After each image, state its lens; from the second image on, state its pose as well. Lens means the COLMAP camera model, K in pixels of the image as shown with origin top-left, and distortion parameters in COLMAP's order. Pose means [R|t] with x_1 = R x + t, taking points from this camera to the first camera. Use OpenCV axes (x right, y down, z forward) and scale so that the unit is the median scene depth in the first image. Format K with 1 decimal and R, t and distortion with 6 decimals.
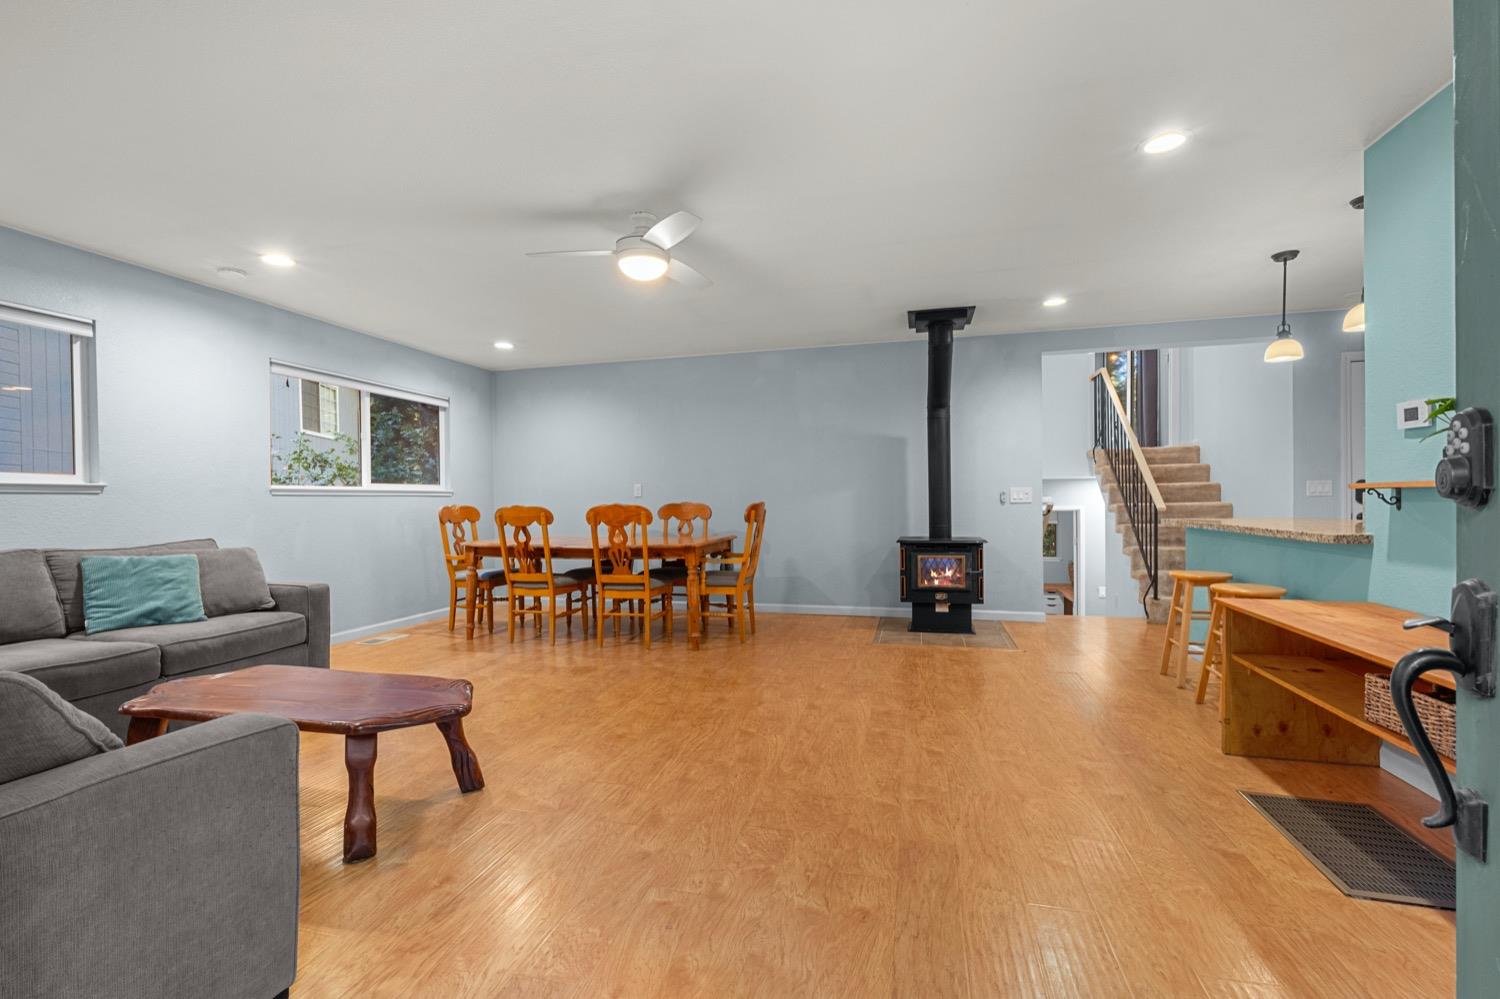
lens RADIAL K [[649.1, 0, 778.7], [0, 649.1, 521.6], [0, 0, 1]] dist [-0.010688, 0.000891]
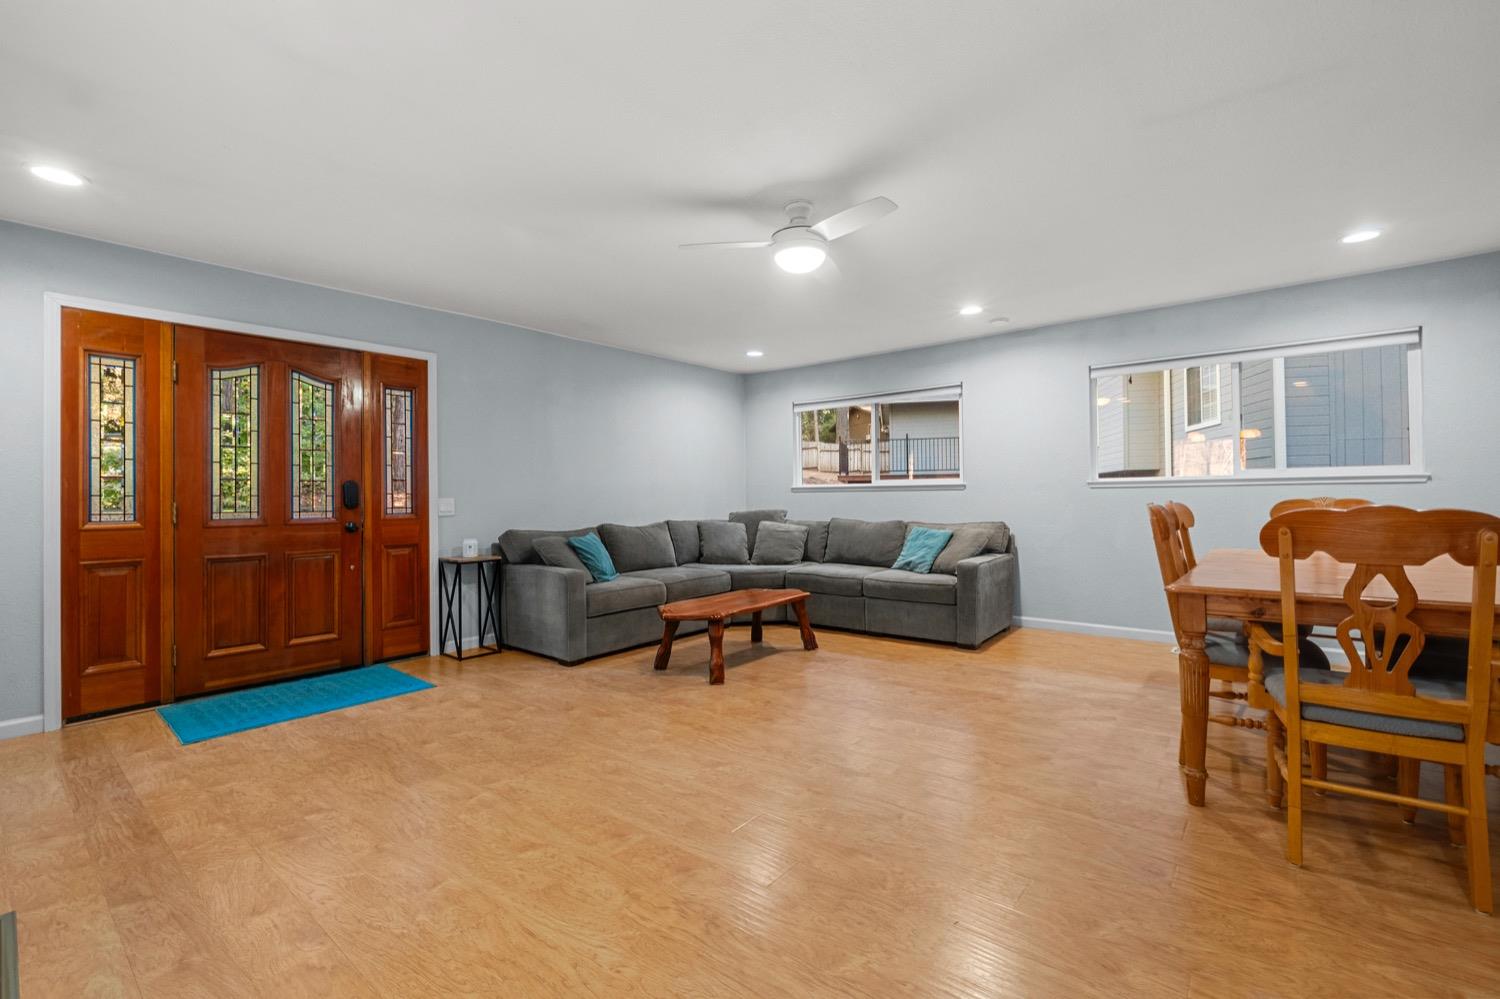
lens RADIAL K [[649.1, 0, 740.9], [0, 649.1, 485.2], [0, 0, 1]] dist [-0.010688, 0.000891]
pose [[-0.459480, 0.001116, -0.888188, 0.647836], [-0.011695, 0.999905, 0.007307, -0.058820], [0.888111, 0.013745, -0.459423, 1.275526]]
